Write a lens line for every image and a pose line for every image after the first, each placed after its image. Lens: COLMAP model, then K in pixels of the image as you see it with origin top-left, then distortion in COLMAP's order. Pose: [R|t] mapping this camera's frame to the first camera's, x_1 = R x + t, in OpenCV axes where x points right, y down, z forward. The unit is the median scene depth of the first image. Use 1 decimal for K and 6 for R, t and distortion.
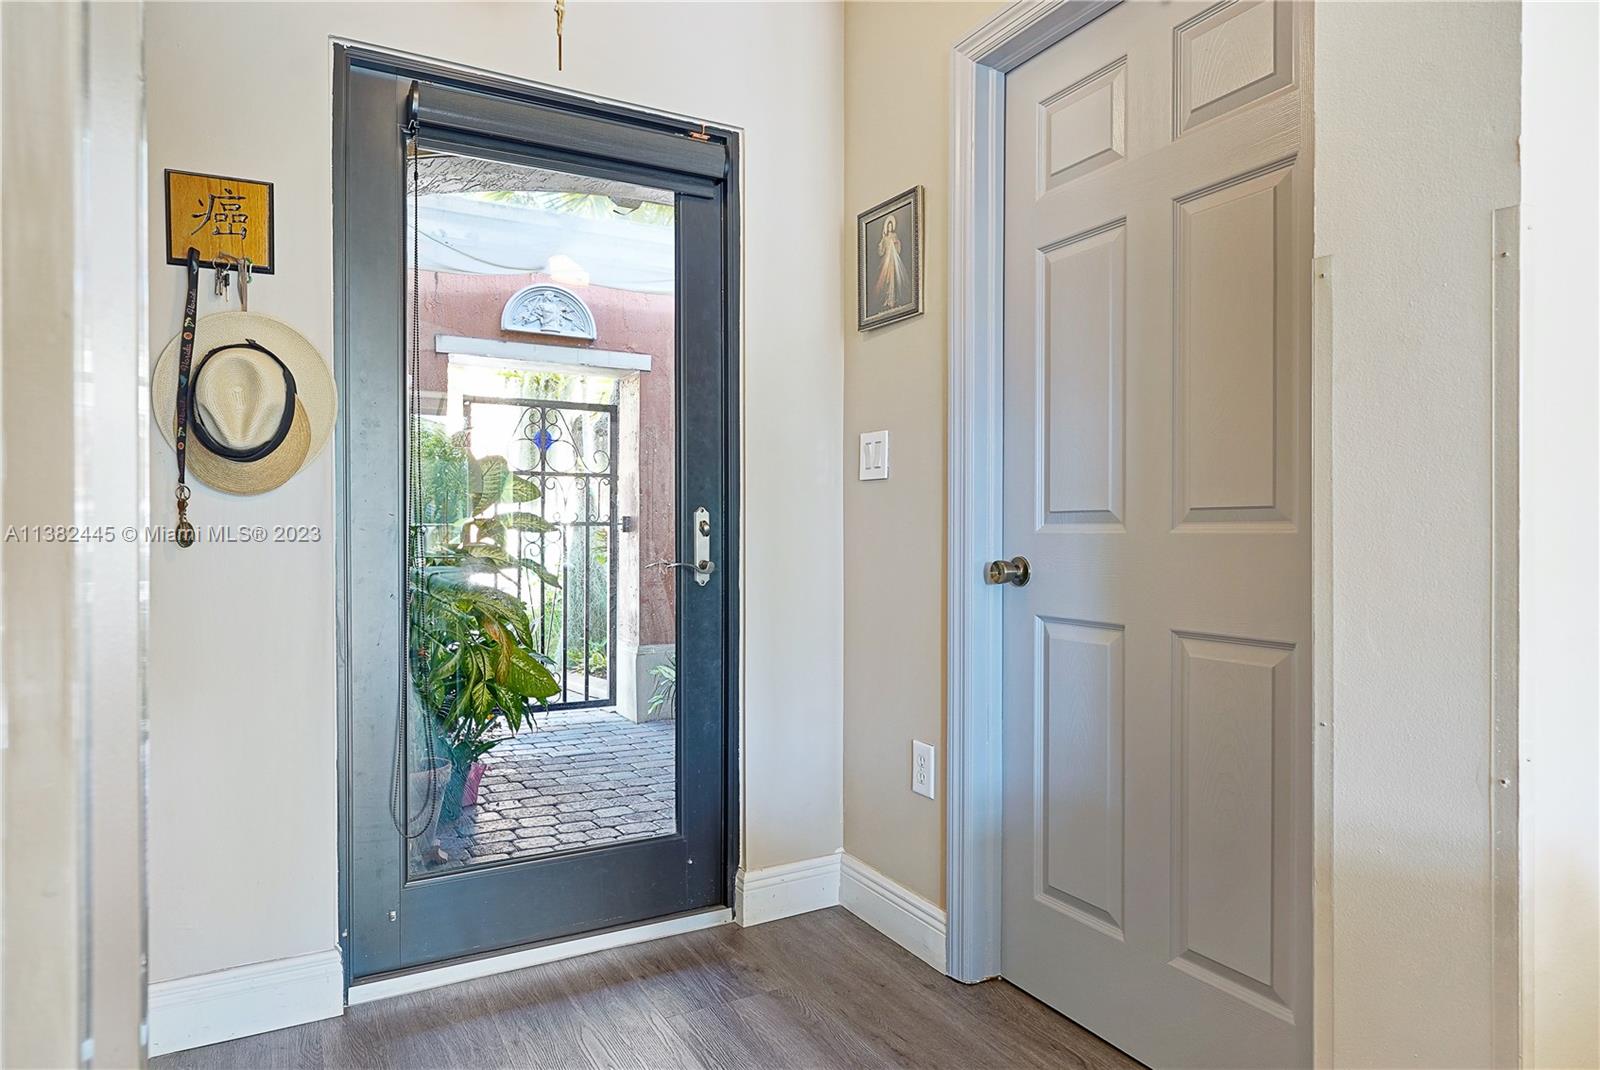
lens RADIAL K [[937.7, 0, 803.5], [0, 937.7, 551.3], [0, 0, 1]] dist [-0.000933, 0.000920]
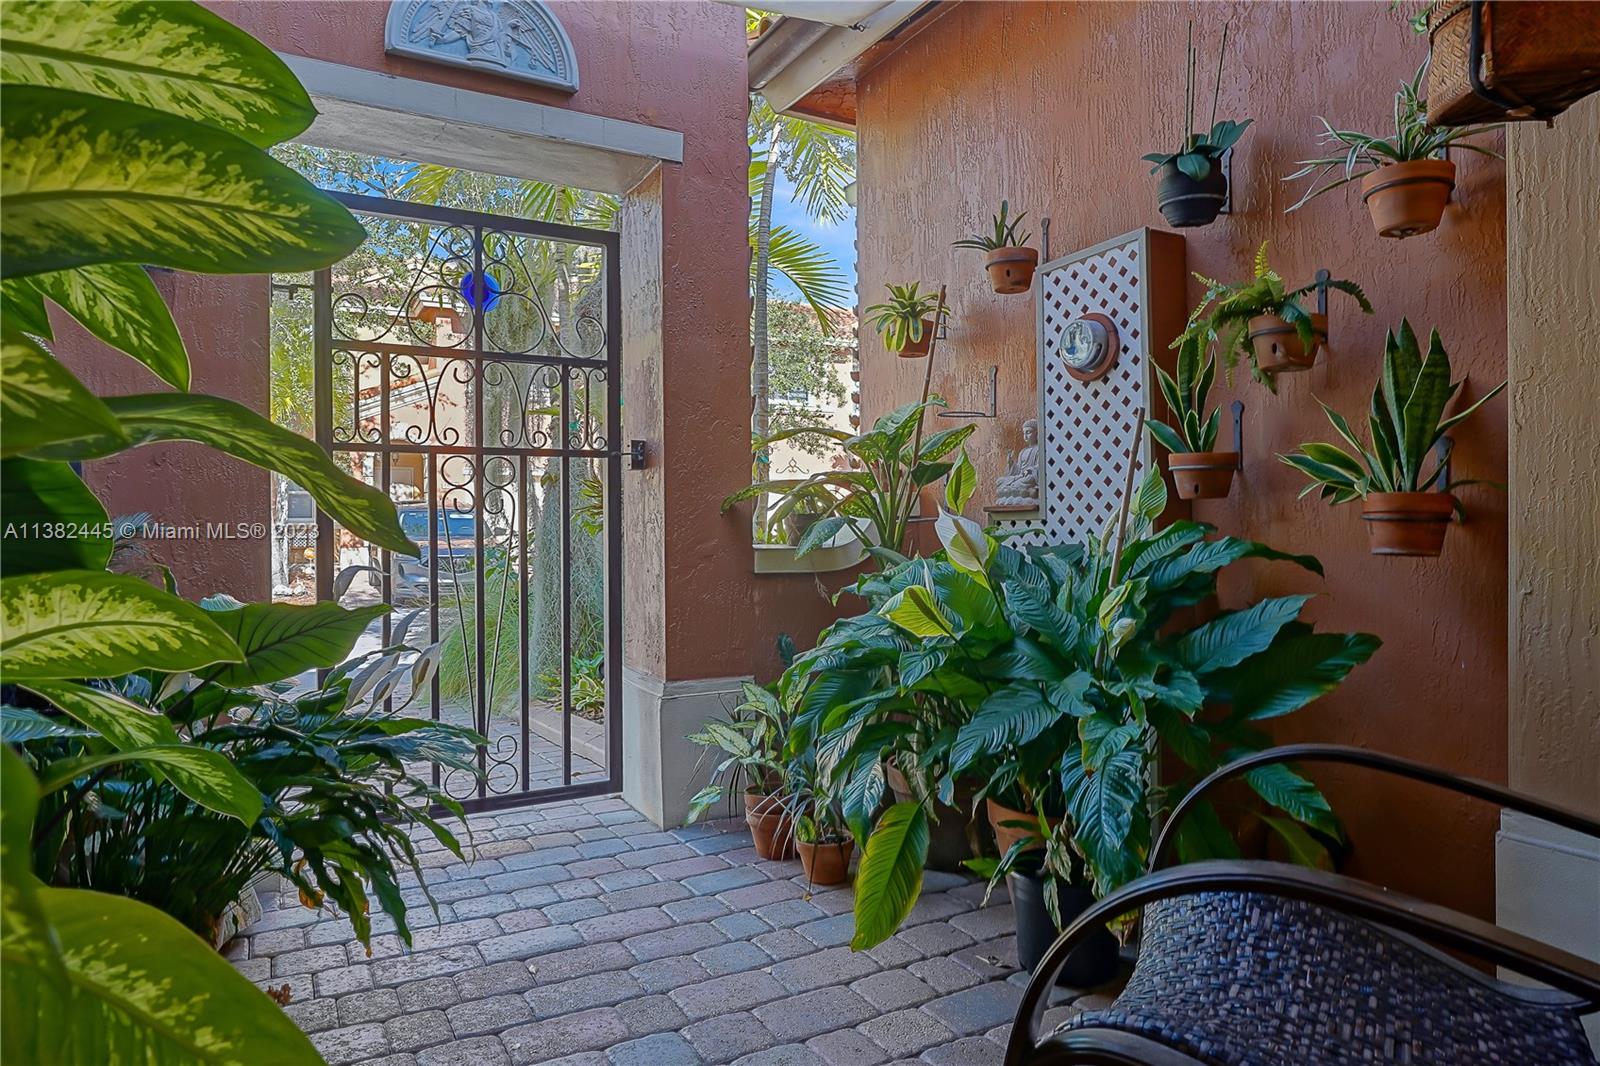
lens RADIAL K [[937.7, 0, 803.5], [0, 937.7, 549.3], [0, 0, 1]] dist [-0.000933, 0.000920]
pose [[0.999886, -0.008181, 0.012730, -0.102503], [0.008085, 0.999939, 0.007564, 0.022310], [-0.012791, -0.007461, 0.999890, 0.464823]]
